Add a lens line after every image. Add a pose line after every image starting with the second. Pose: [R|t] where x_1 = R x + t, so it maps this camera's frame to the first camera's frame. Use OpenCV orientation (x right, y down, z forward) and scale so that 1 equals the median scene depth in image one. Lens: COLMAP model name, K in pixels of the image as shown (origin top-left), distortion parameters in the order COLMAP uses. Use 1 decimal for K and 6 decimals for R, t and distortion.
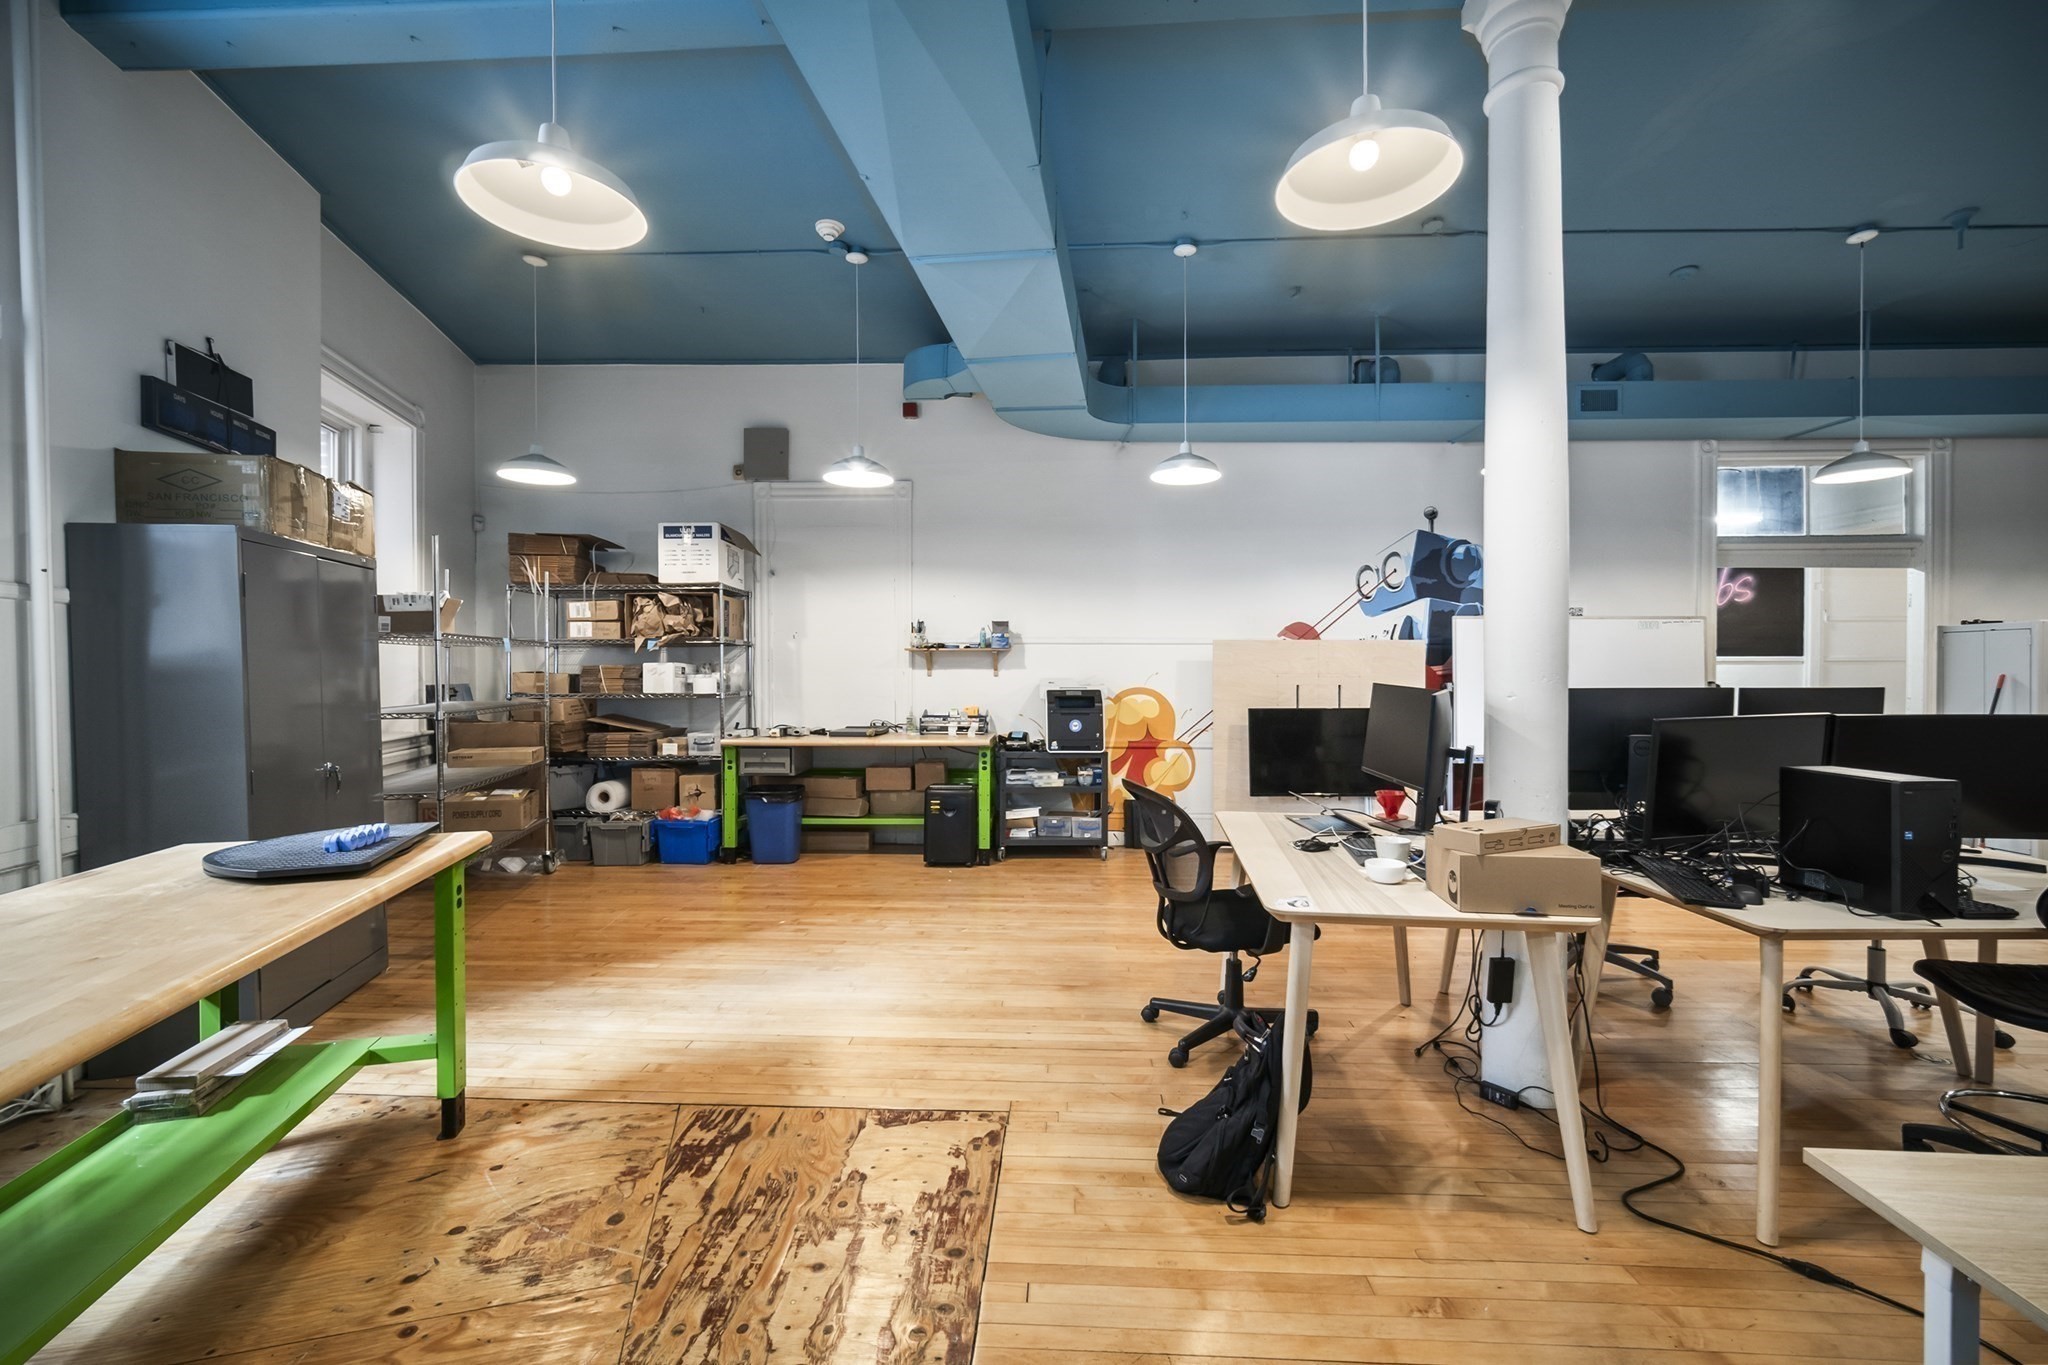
lens RADIAL K [[814.3, 0, 1023.1], [0, 814.3, 674.3], [0, 0, 1]] dist [-0.000038, 0.000183]
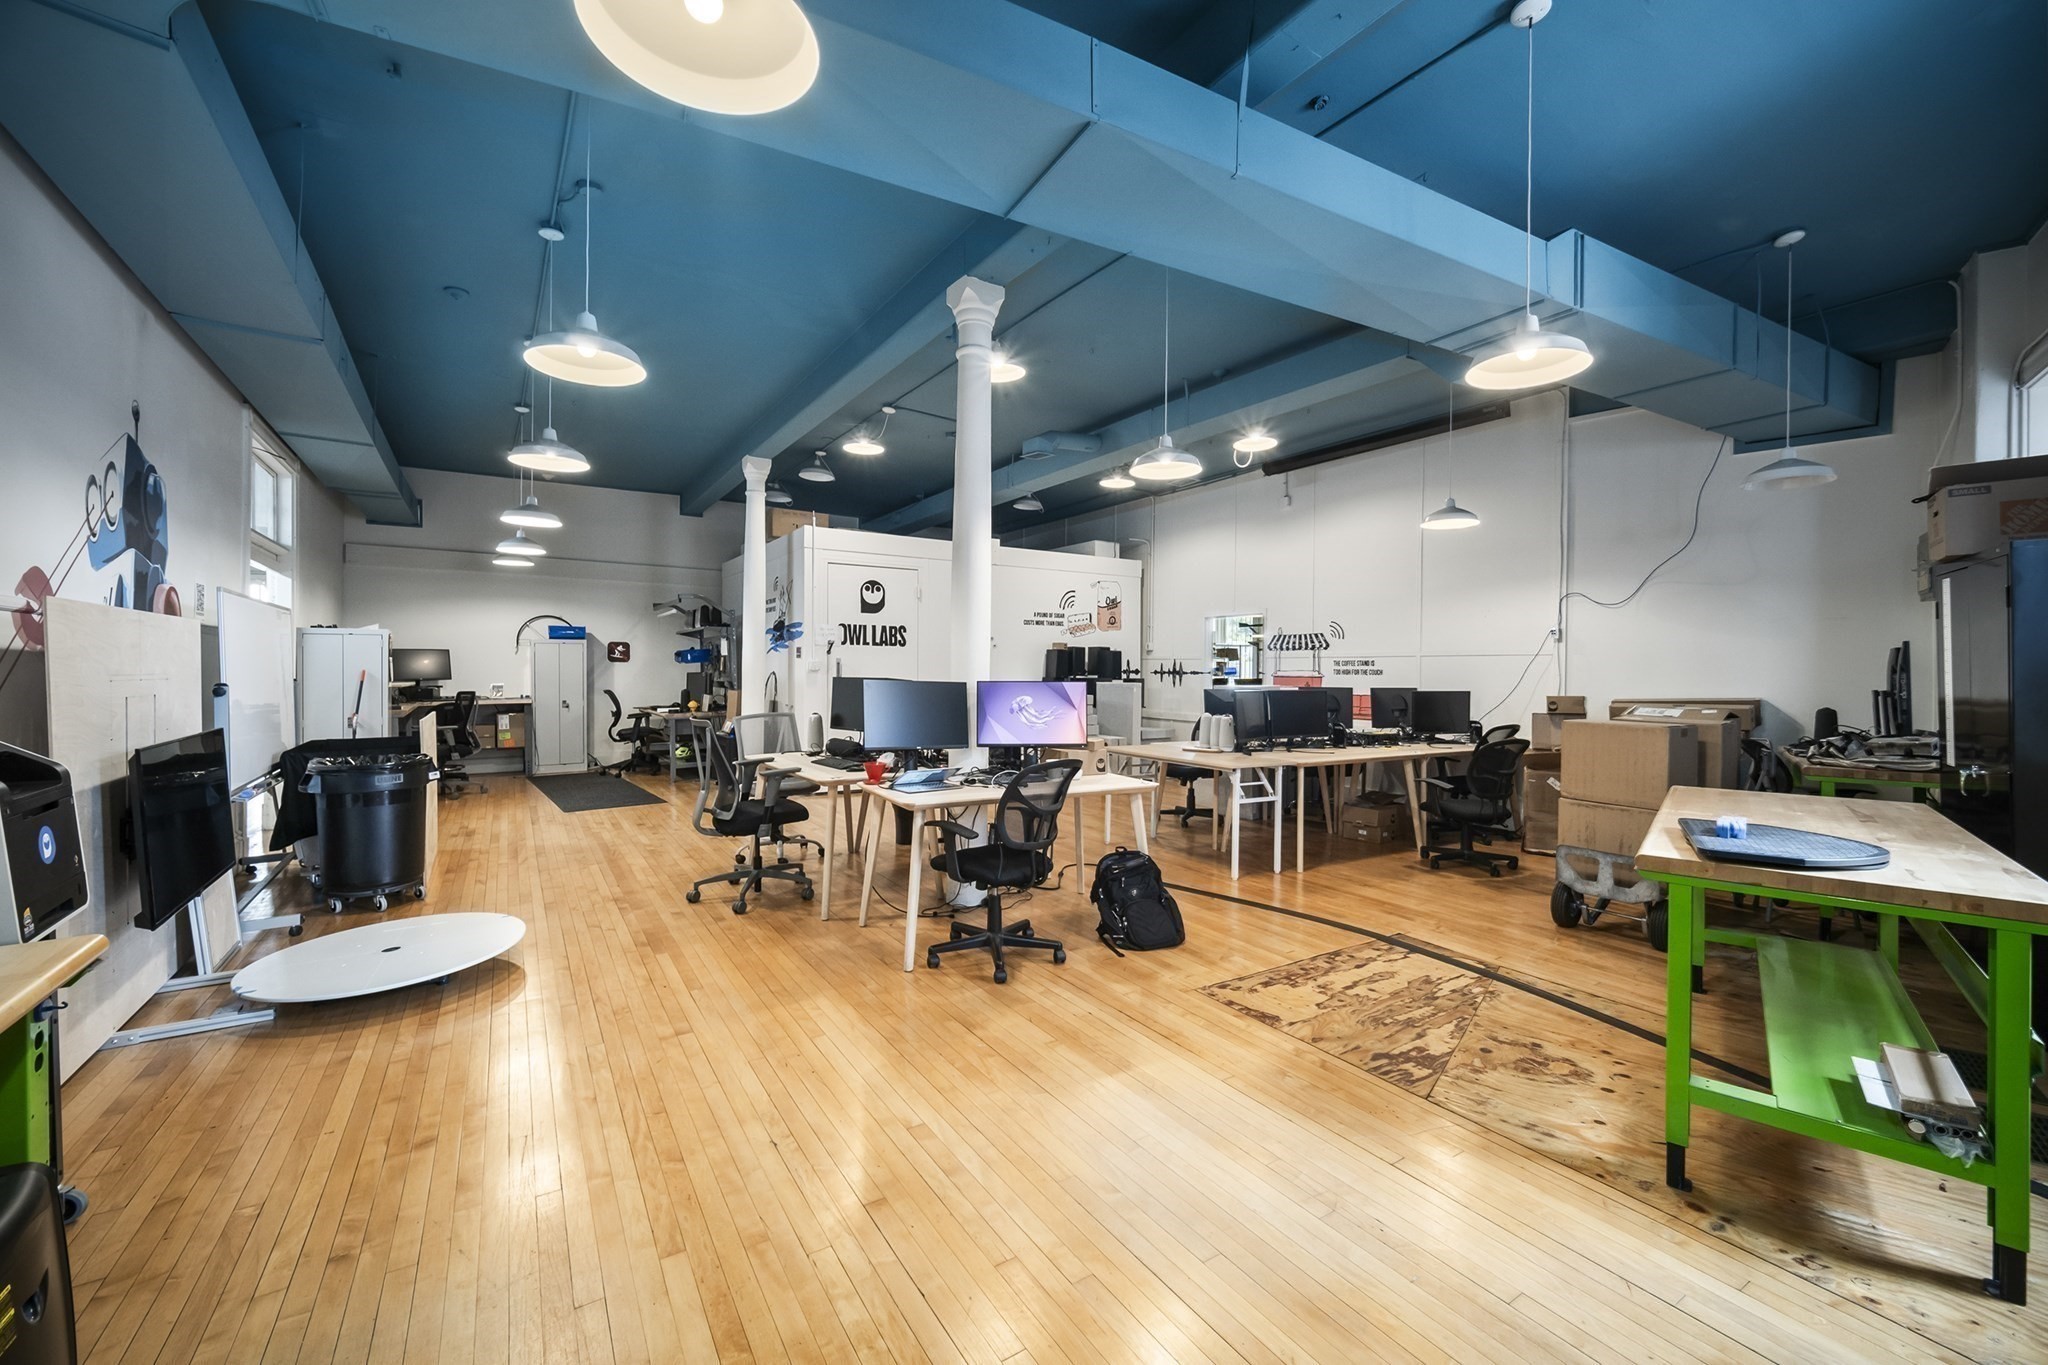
lens RADIAL K [[814.3, 0, 1023.1], [0, 814.3, 674.3], [0, 0, 1]] dist [-0.000038, 0.000183]
pose [[-0.579102, -0.009759, 0.815197, -0.420099], [-0.000385, 0.999932, 0.011697, -0.007594], [-0.815255, 0.006460, -0.579066, 0.878693]]
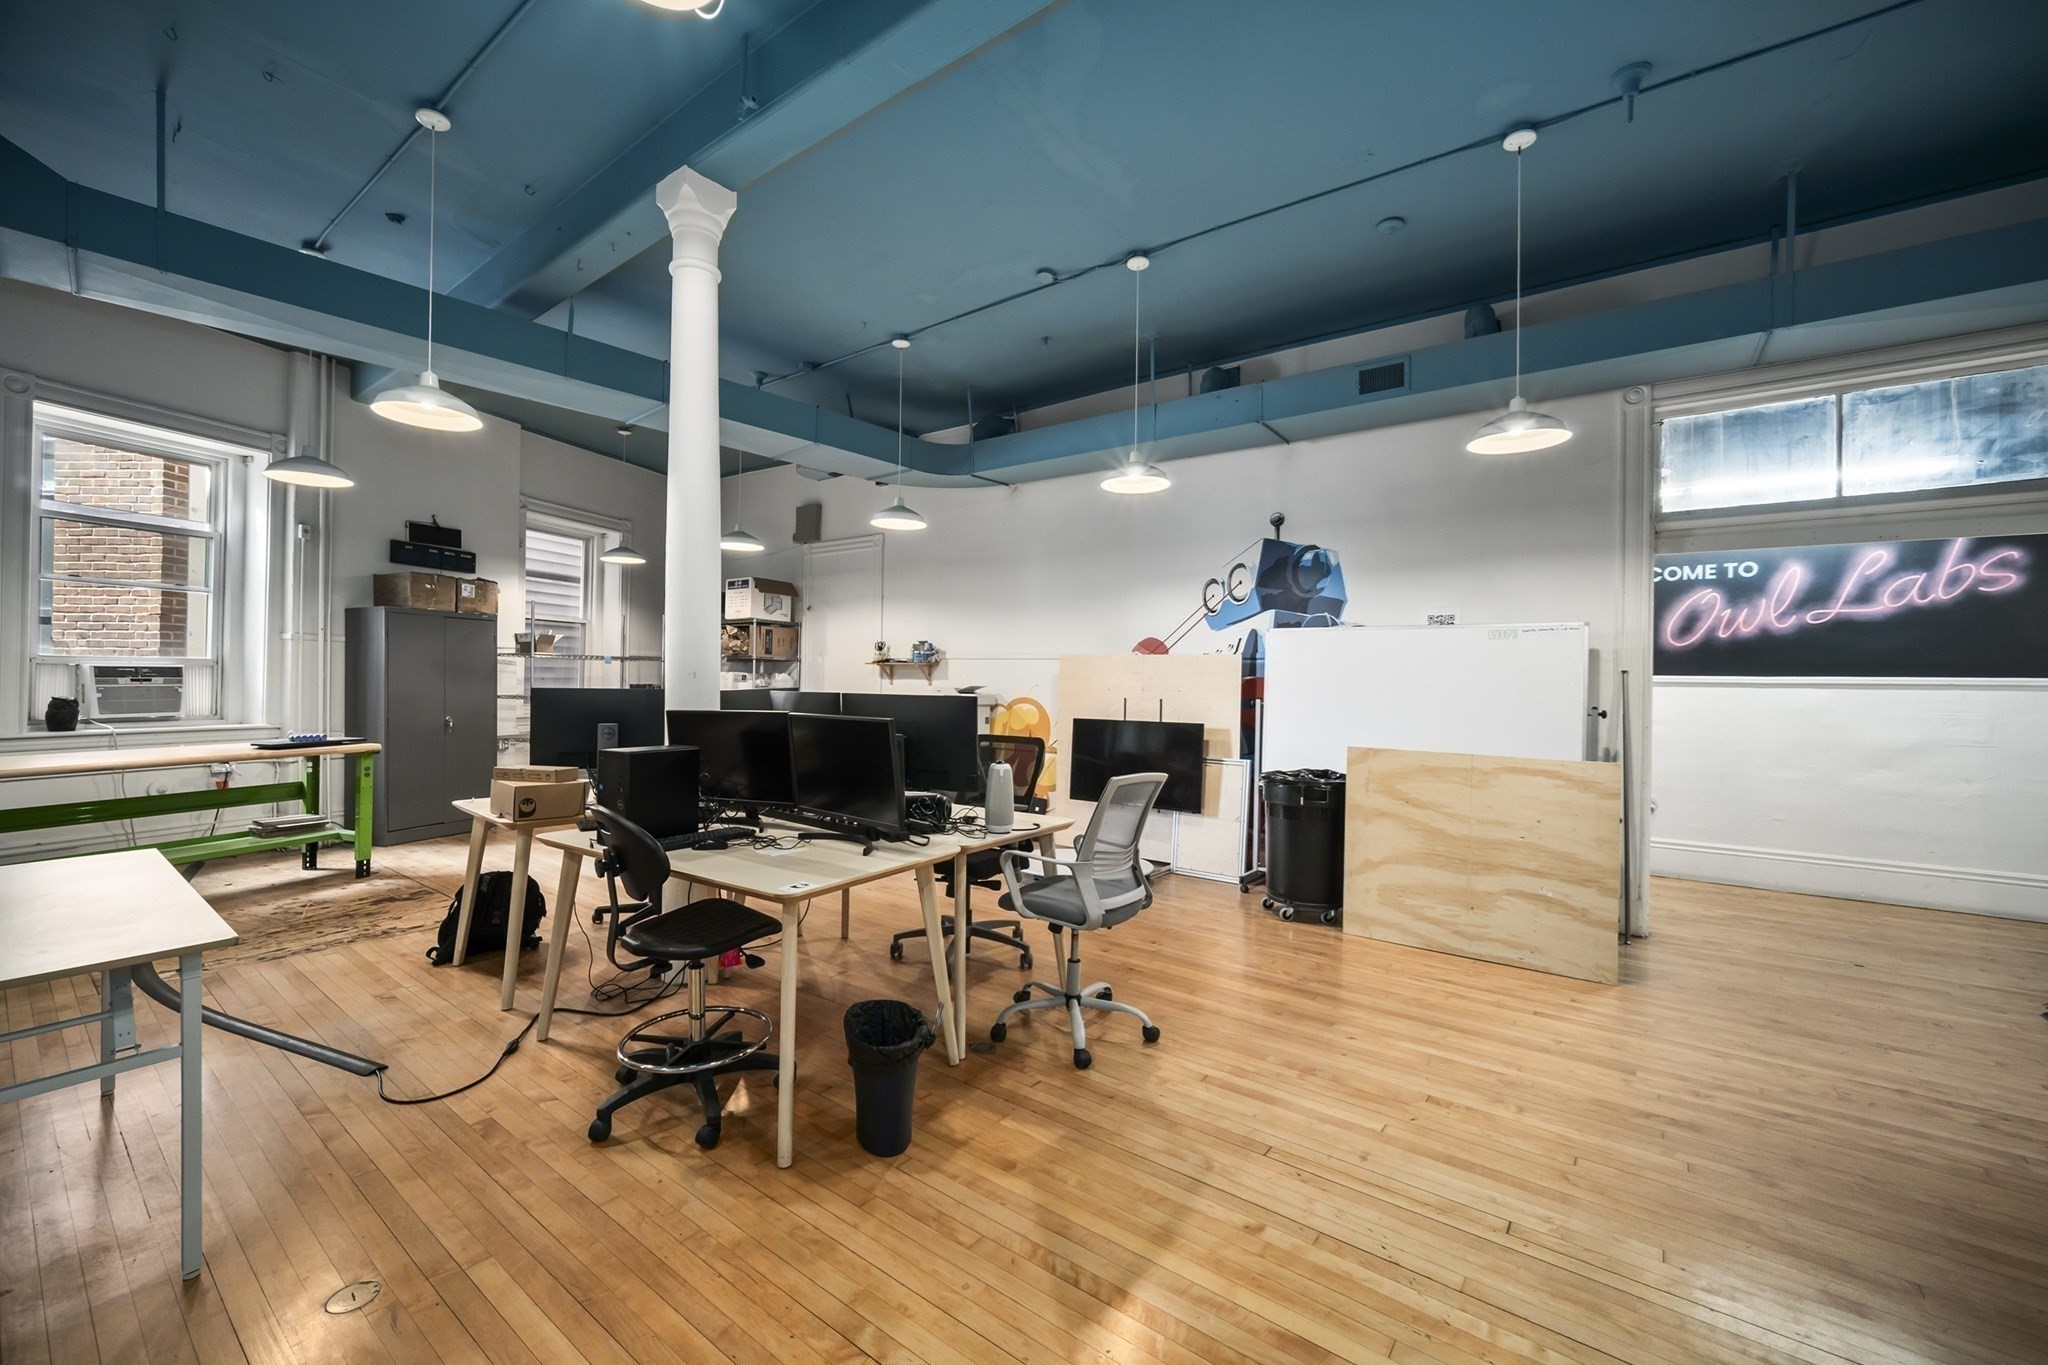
lens RADIAL K [[814.3, 0, 1023.1], [0, 814.3, 674.3], [0, 0, 1]] dist [-0.000038, 0.000183]
pose [[0.825494, 0.009764, -0.564326, 0.855761], [-0.020818, 0.999697, -0.013155, -0.001141], [0.564027, 0.022608, 0.825447, 0.069571]]
